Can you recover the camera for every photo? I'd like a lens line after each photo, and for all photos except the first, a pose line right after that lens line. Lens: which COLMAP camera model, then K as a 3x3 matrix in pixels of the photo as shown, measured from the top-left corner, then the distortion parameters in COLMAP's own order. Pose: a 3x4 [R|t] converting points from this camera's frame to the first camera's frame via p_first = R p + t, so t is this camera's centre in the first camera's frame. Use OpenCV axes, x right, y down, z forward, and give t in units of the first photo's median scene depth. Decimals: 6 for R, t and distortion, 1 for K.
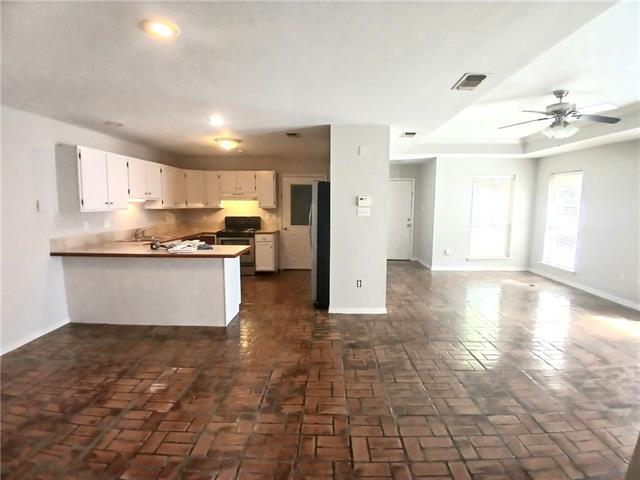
lens RADIAL K [[321.2, 0, 322.3], [0, 321.2, 237.8], [0, 0, 1]] dist [-0.016951, -0.003112]
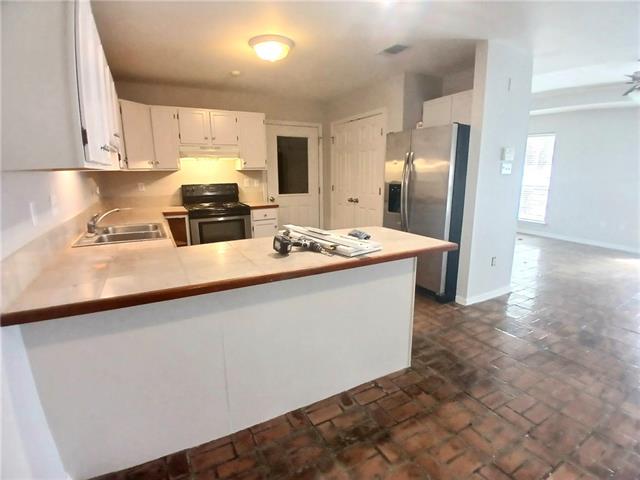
lens RADIAL K [[321.2, 0, 320.2], [0, 321.2, 241.4], [0, 0, 1]] dist [-0.016951, -0.003112]
pose [[0.868438, -0.114652, 0.482360, -0.413533], [0.062567, 0.990460, 0.122776, -0.018693], [-0.491835, -0.076443, 0.867326, 0.350021]]
